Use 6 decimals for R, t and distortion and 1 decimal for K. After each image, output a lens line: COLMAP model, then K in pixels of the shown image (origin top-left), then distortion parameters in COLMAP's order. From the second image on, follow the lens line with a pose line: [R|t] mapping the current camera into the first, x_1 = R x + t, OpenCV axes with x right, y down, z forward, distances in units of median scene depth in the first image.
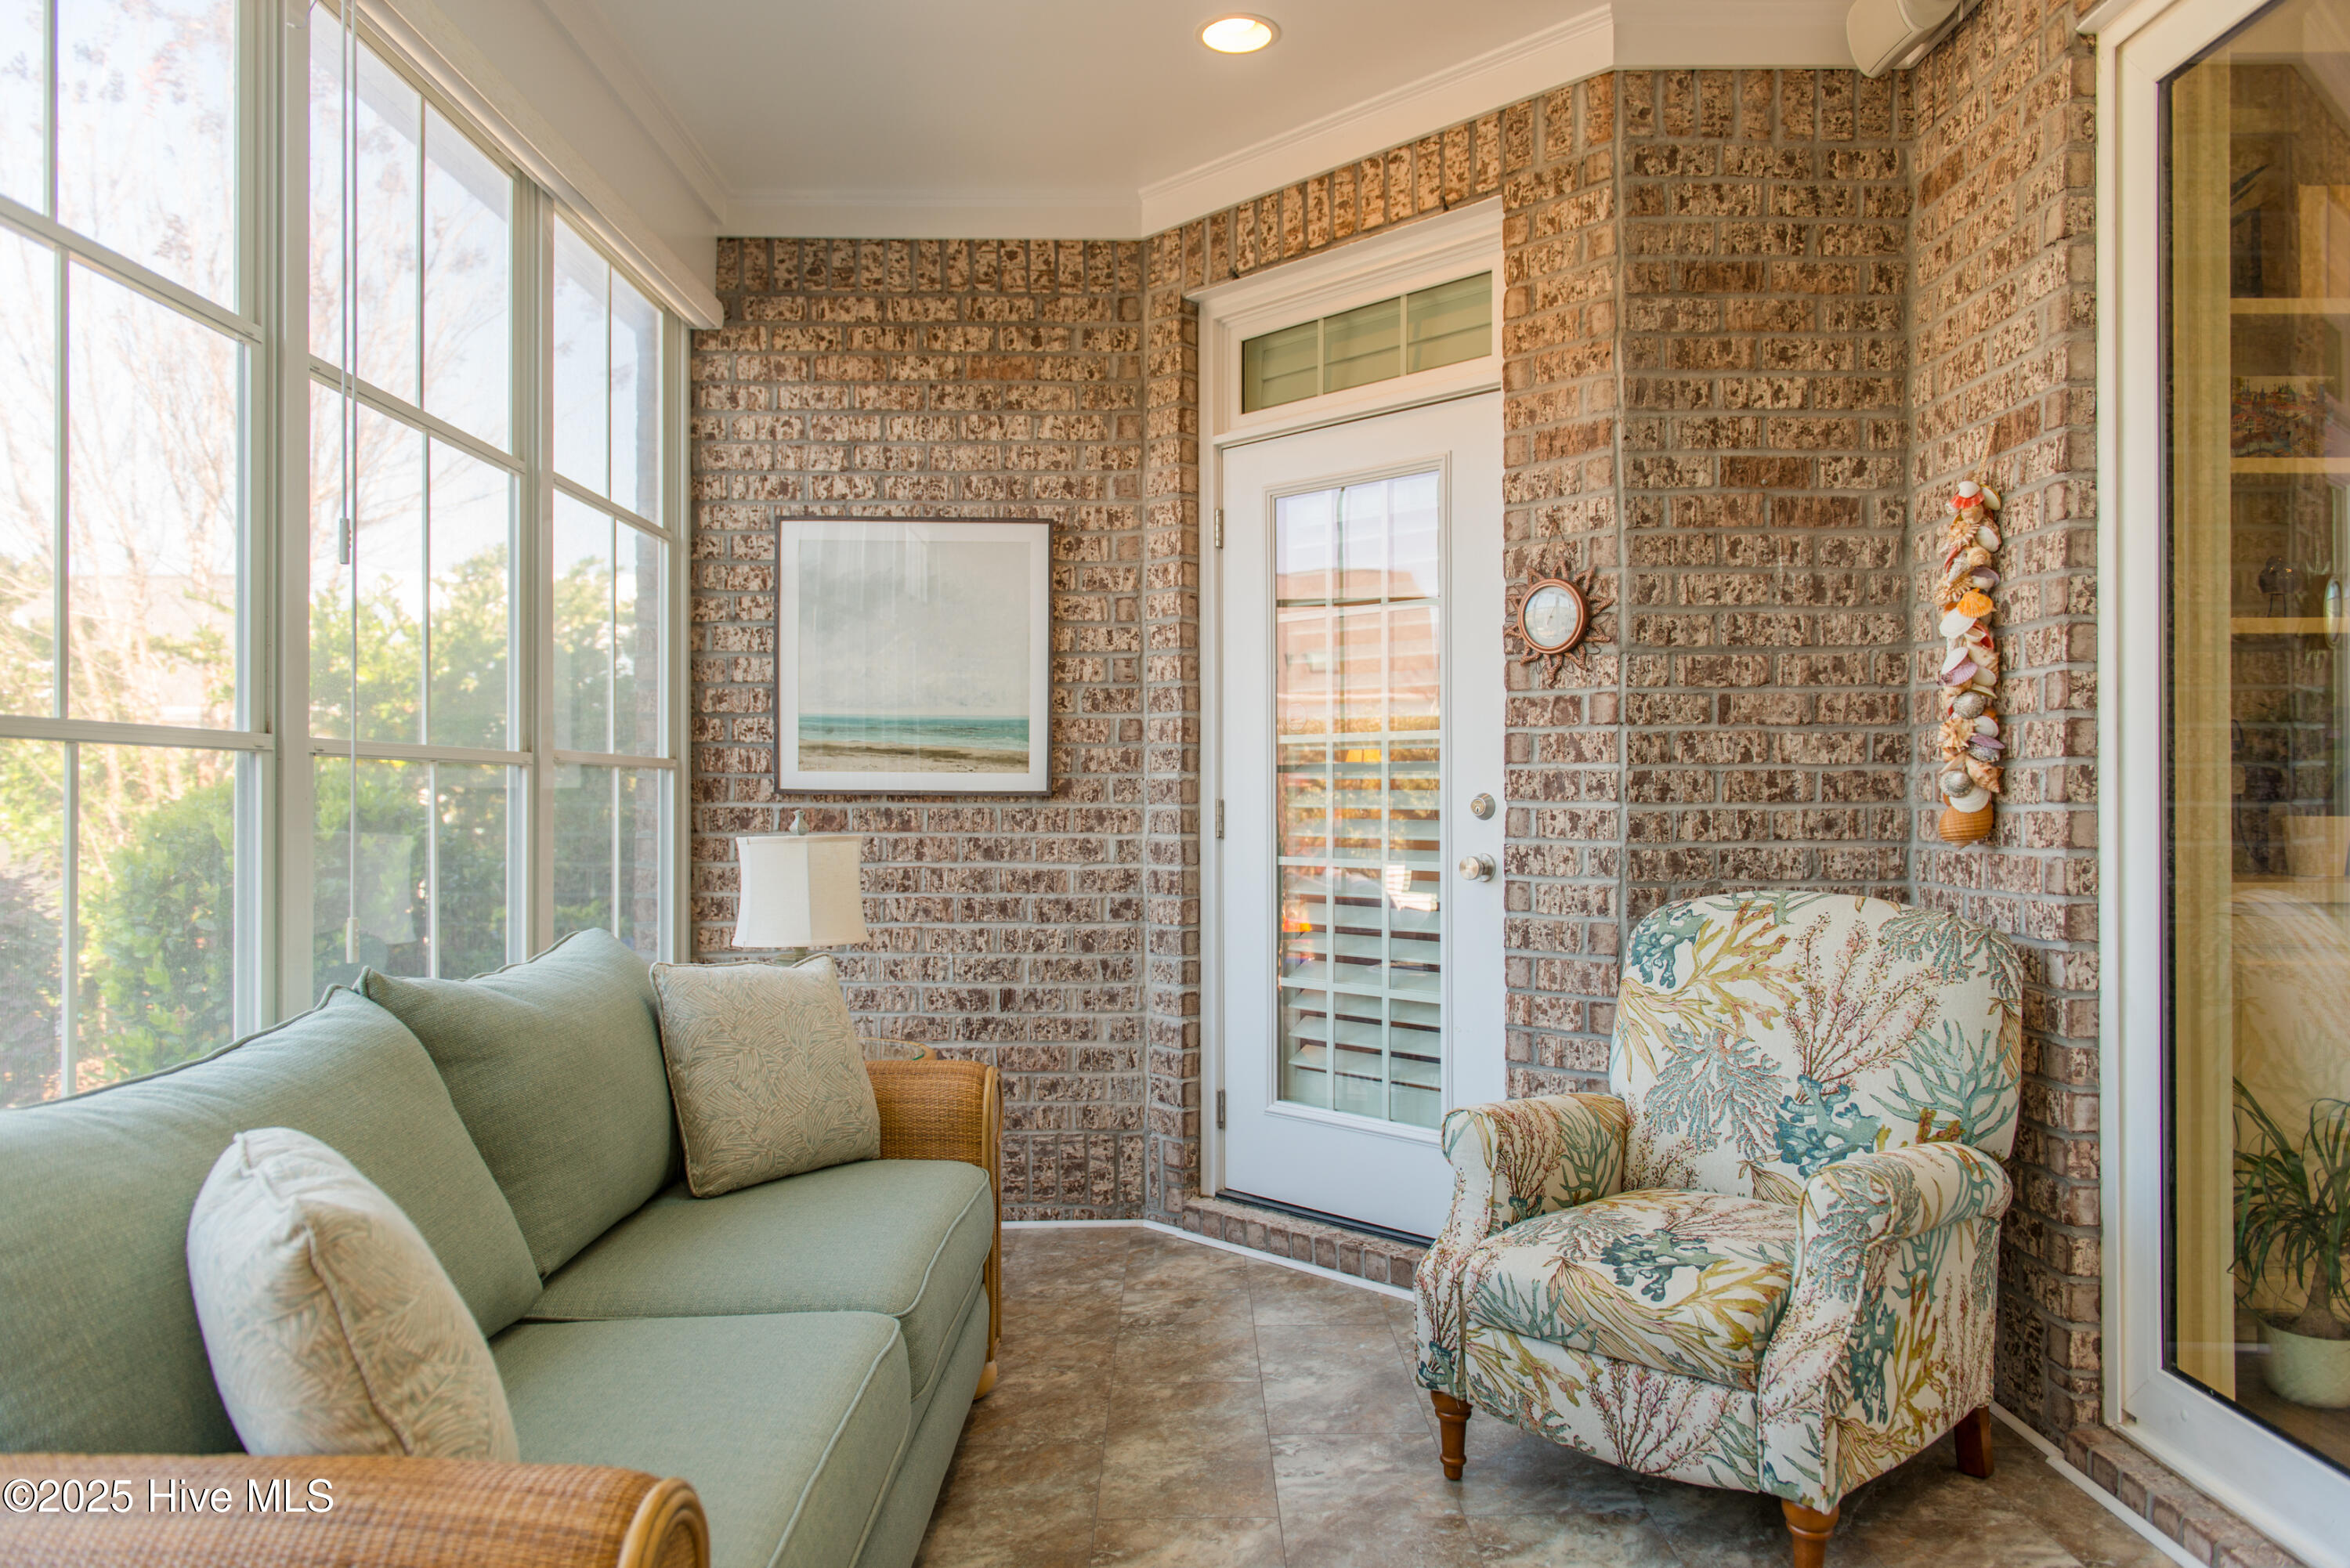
lens RADIAL K [[1628.3, 0, 1184.7], [0, 1628.3, 781.9], [0, 0, 1]] dist [-0.000623, -0.002332]
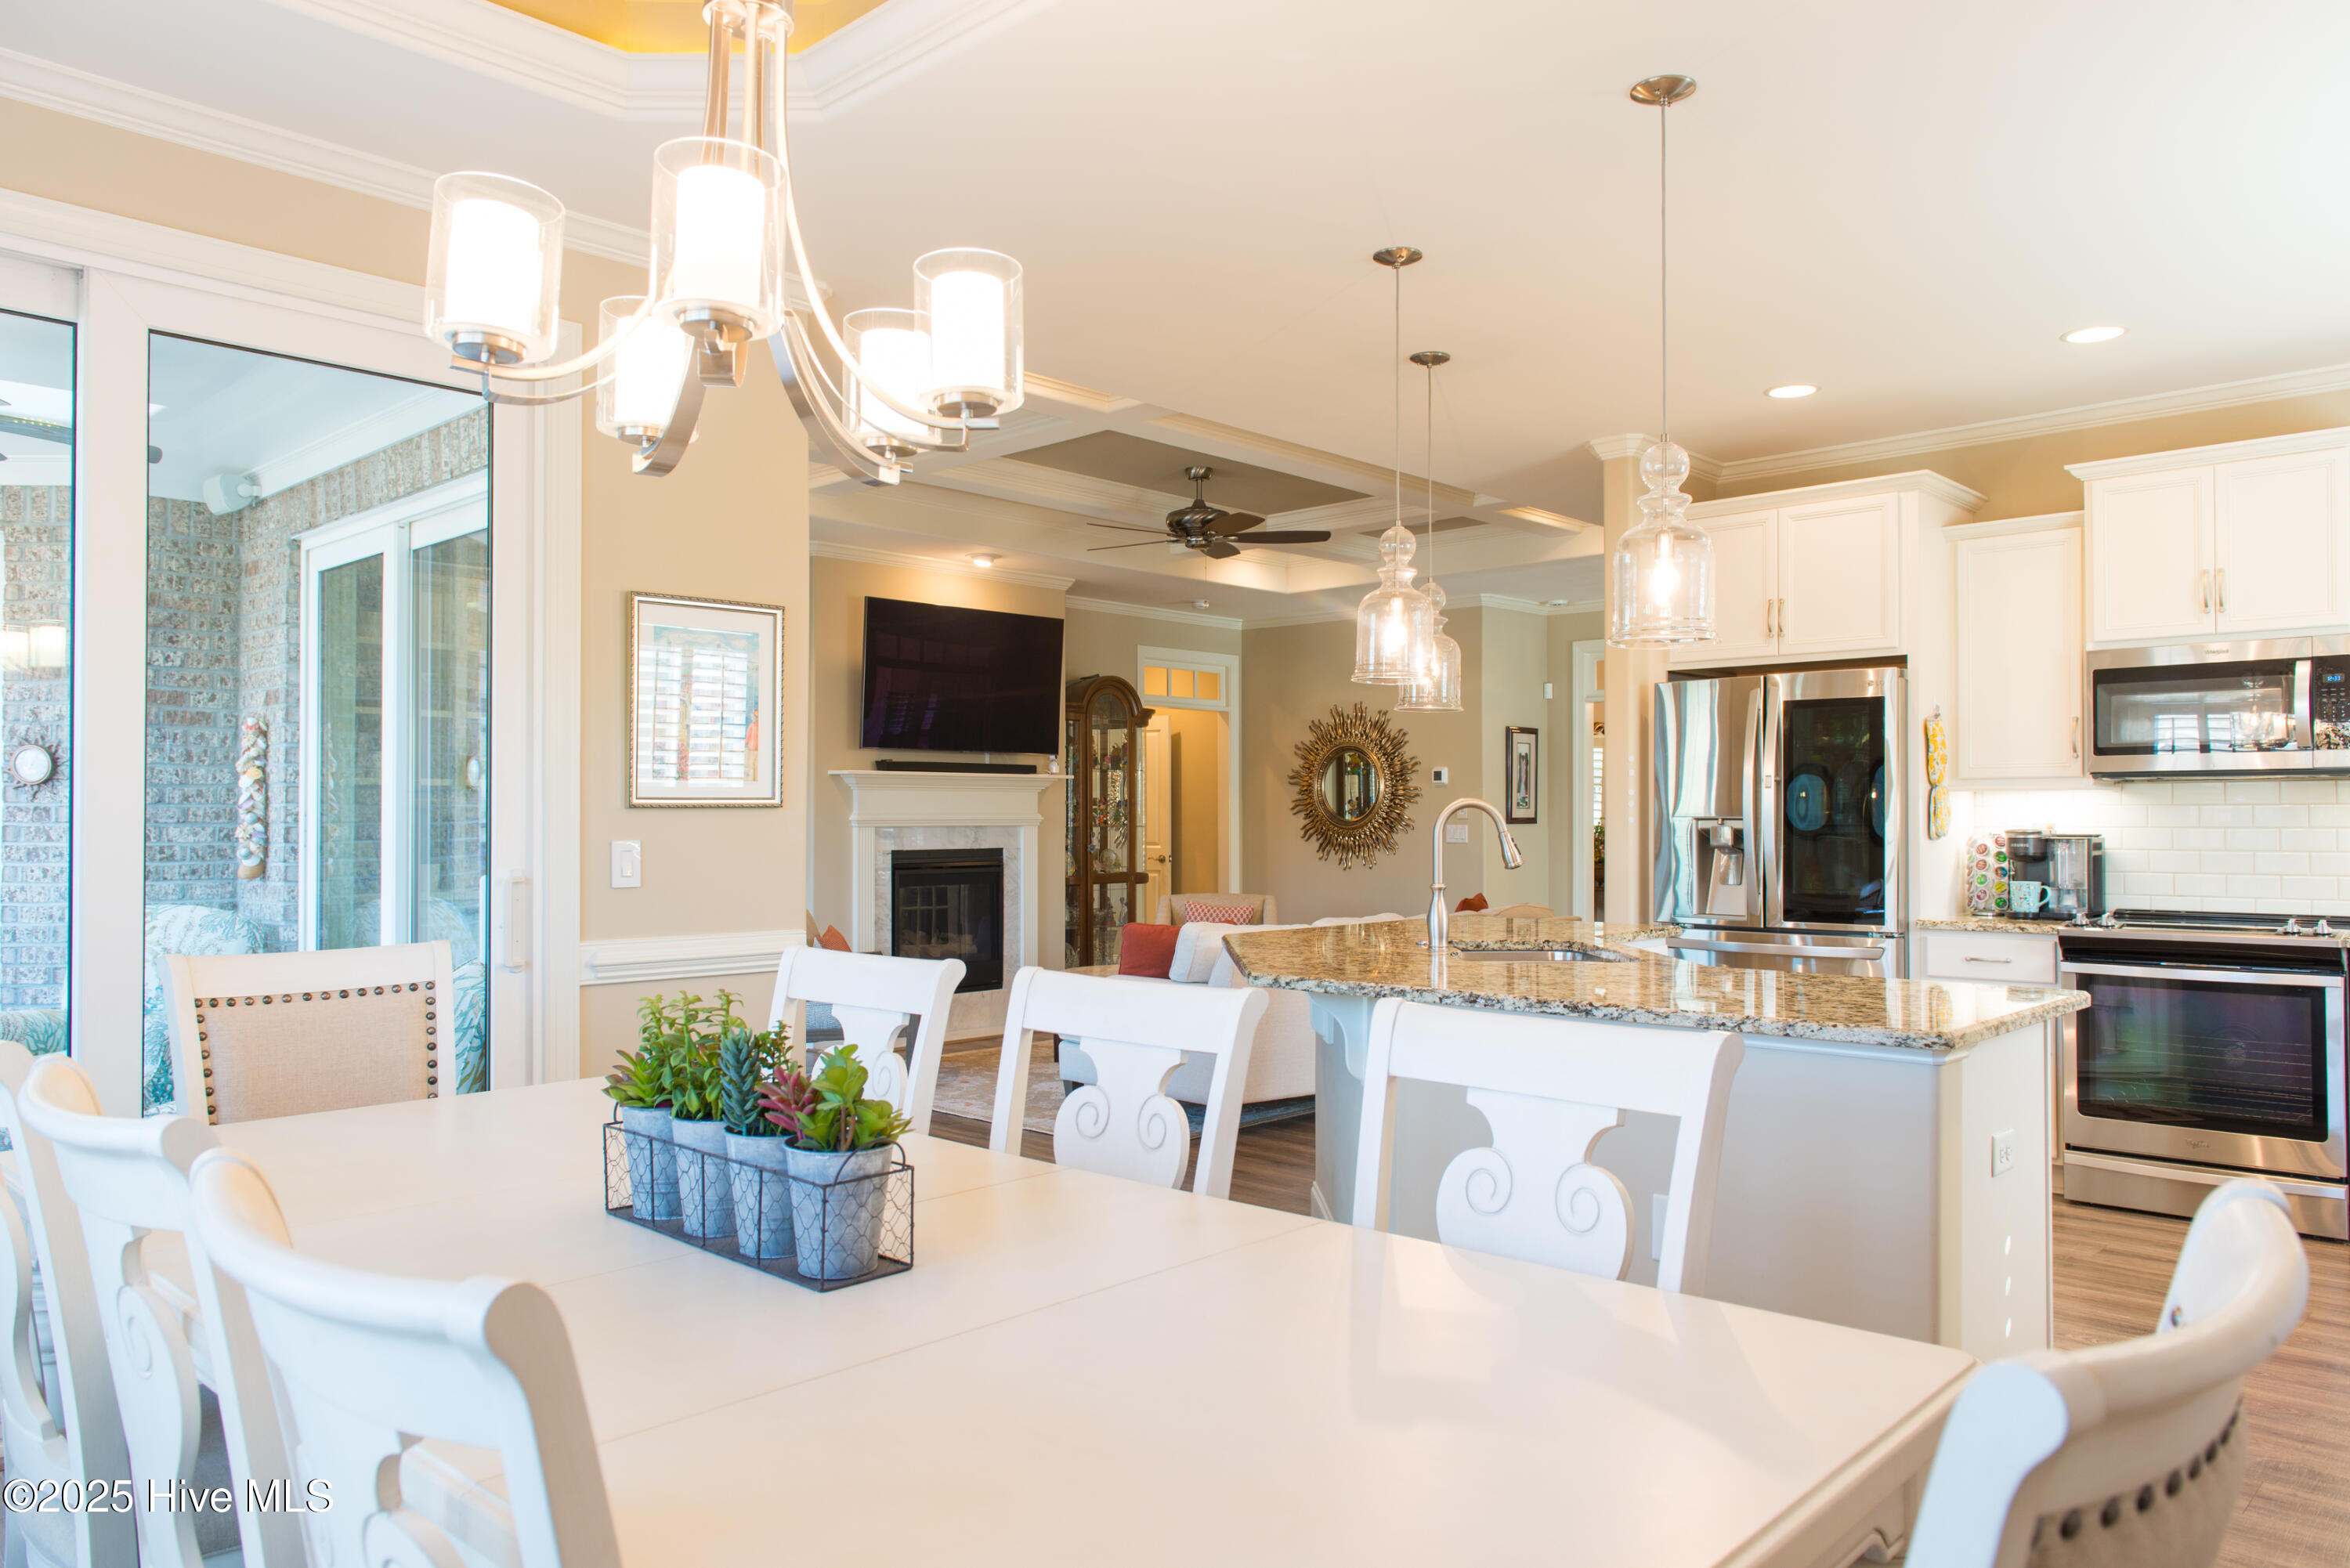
lens RADIAL K [[1596.8, 0, 1167.5], [0, 1596.8, 796.8], [0, 0, 1]] dist [0.000420, -0.002511]
pose [[0.697157, 0.010065, 0.716848, -0.187967], [-0.005727, 0.999948, -0.008470, -0.057939], [-0.716896, 0.001800, 0.697178, -1.267995]]
